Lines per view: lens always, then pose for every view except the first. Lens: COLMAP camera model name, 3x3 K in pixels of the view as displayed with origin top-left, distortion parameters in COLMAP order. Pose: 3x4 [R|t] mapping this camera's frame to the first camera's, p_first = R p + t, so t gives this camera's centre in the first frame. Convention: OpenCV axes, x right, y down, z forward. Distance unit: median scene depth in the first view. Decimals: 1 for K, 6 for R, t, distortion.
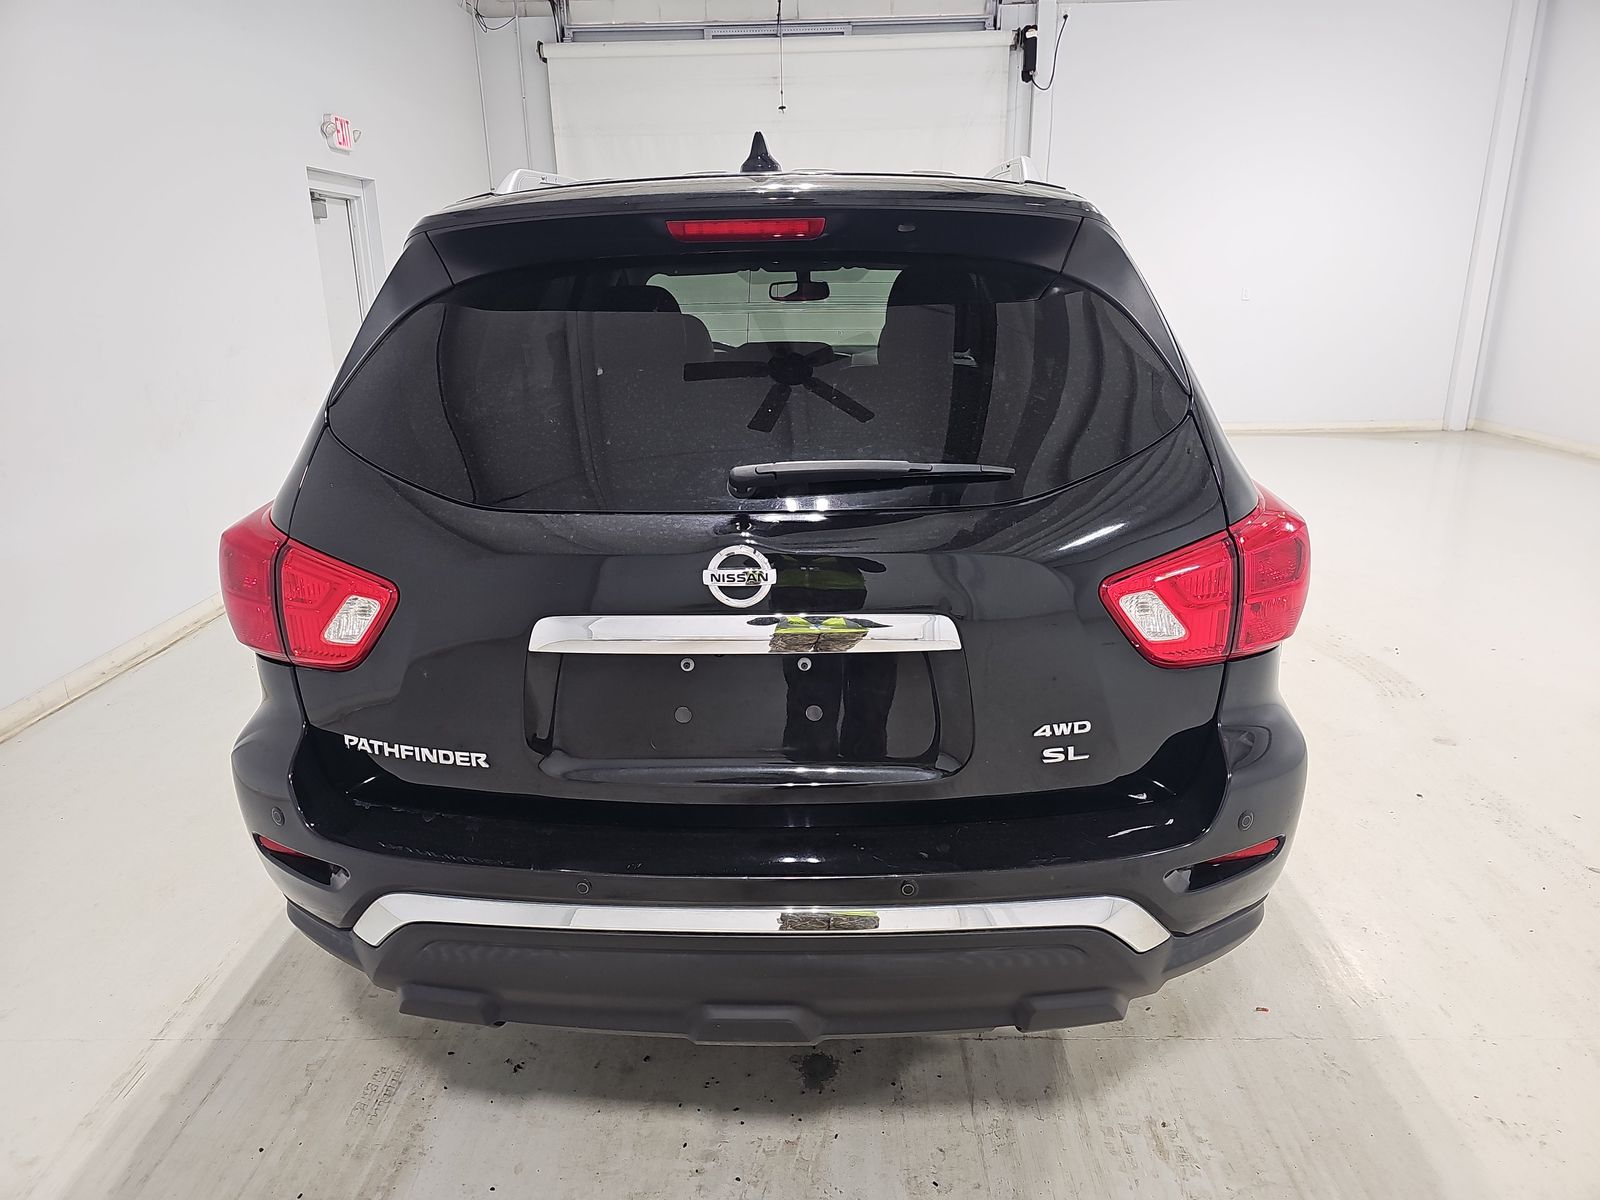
lens RADIAL K [[1064.7, 0, 786.9], [0, 1064.7, 601.3], [0, 0, 1]] dist [0.026613, -0.018854]
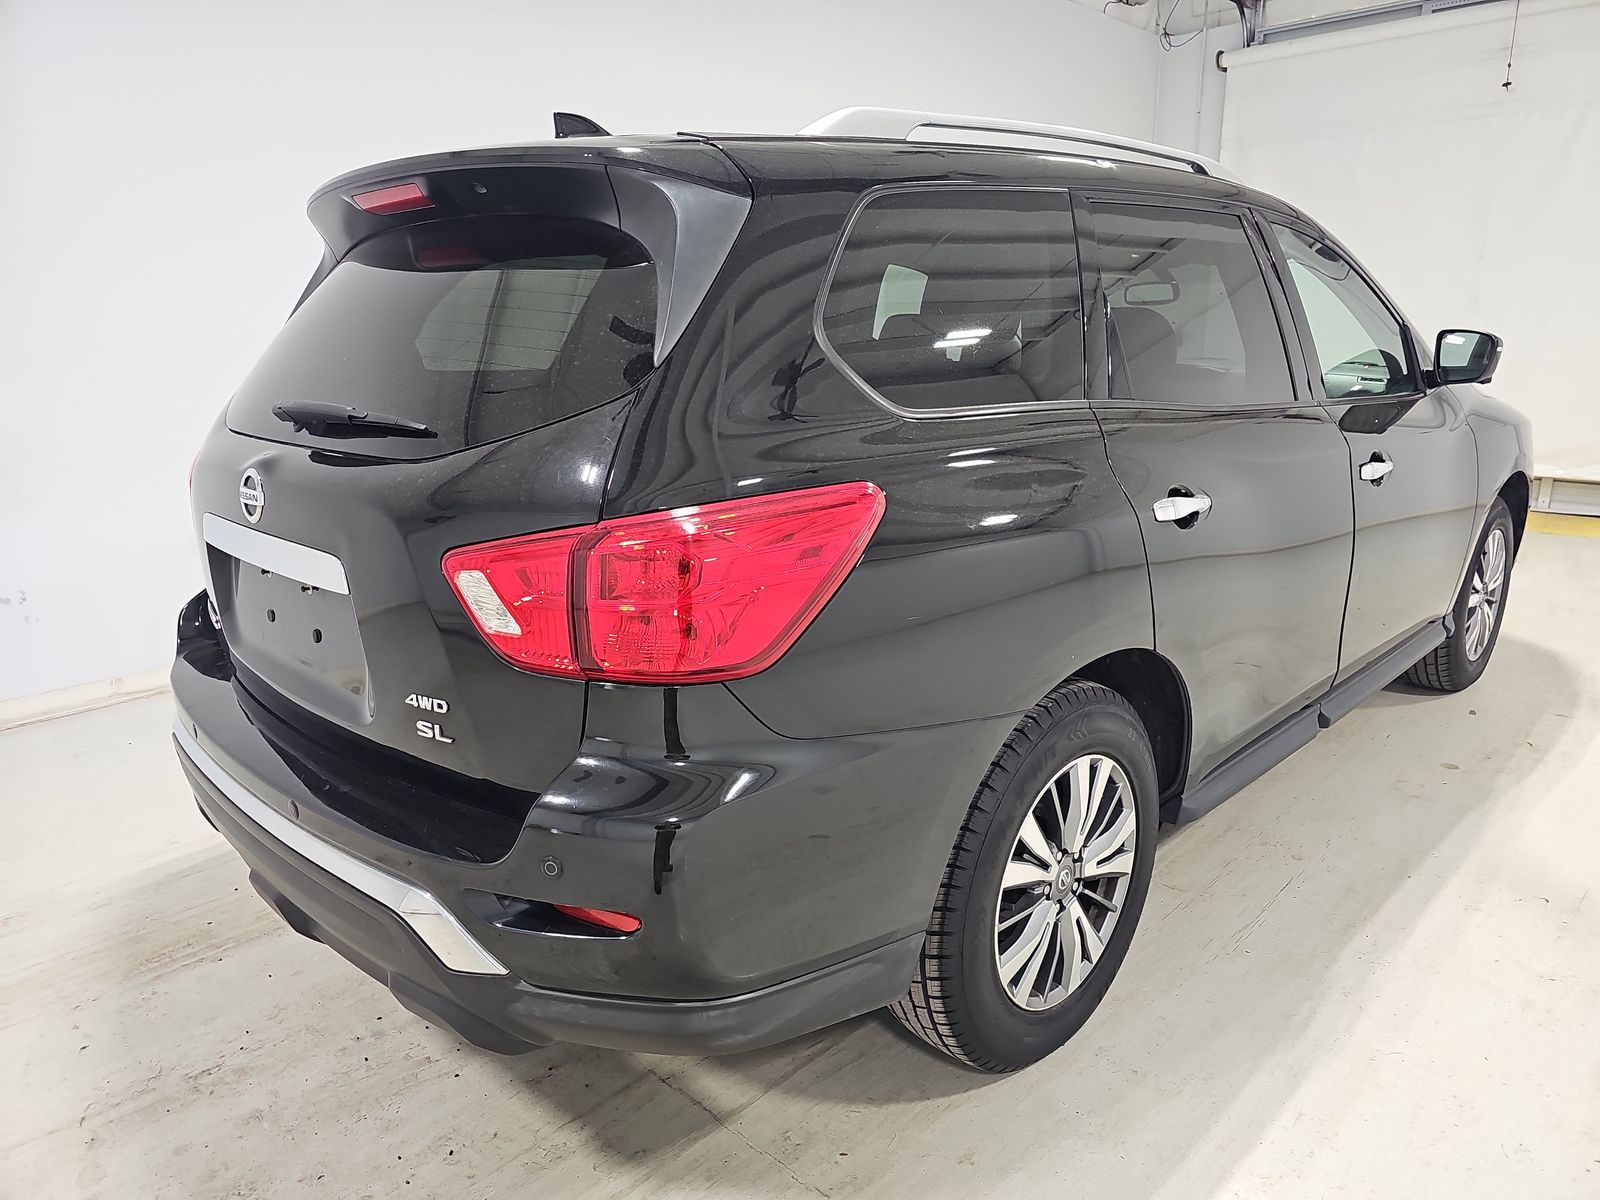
lens RADIAL K [[1064.7, 0, 799.6], [0, 1064.7, 606.4], [0, 0, 1]] dist [0.026613, -0.018854]
pose [[0.732676, 0.182358, -0.655692, 0.872604], [-0.199627, 0.978641, 0.049109, -0.061350], [0.650642, 0.094913, 0.753430, 0.384186]]
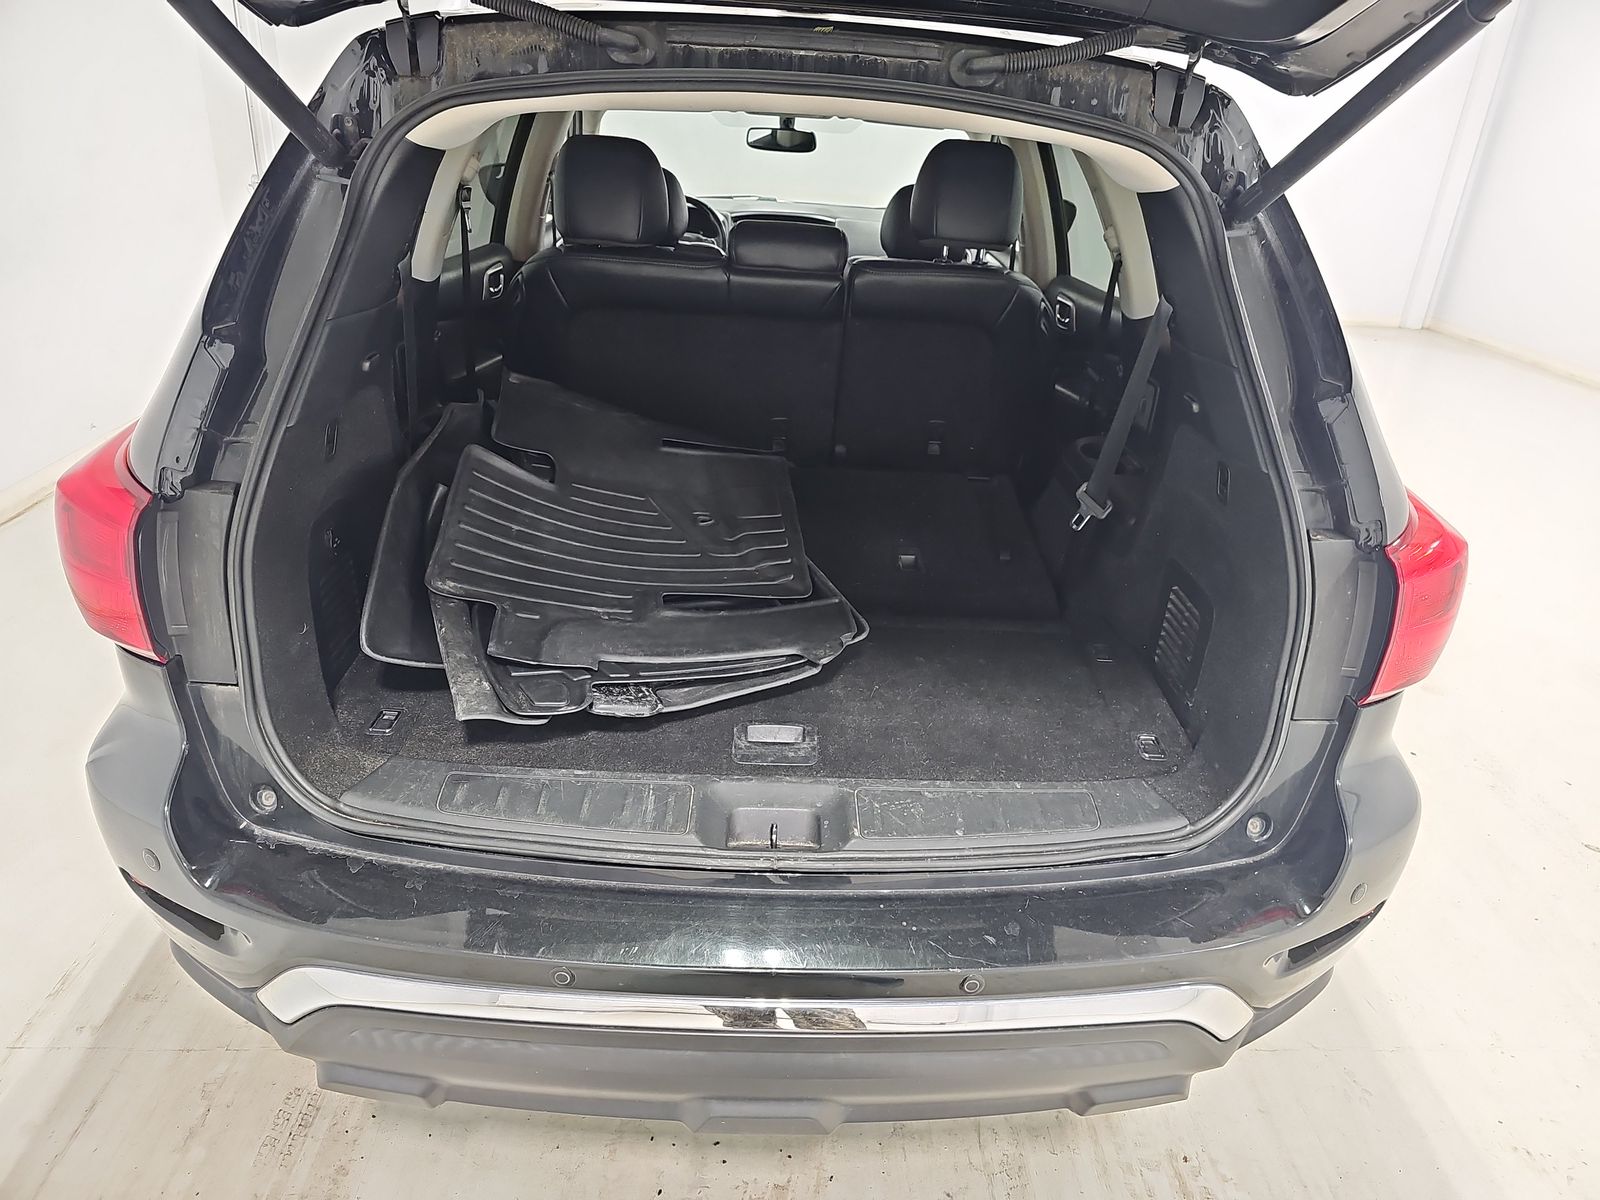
lens RADIAL K [[1064.7, 0, 814.5], [0, 1064.7, 592.5], [0, 0, 1]] dist [0.026613, -0.018854]
pose [[0.994160, 0.040628, 0.099980, -0.075396], [-0.053932, 0.989487, 0.134189, -0.097795], [-0.093477, -0.138798, 0.985899, 0.190083]]
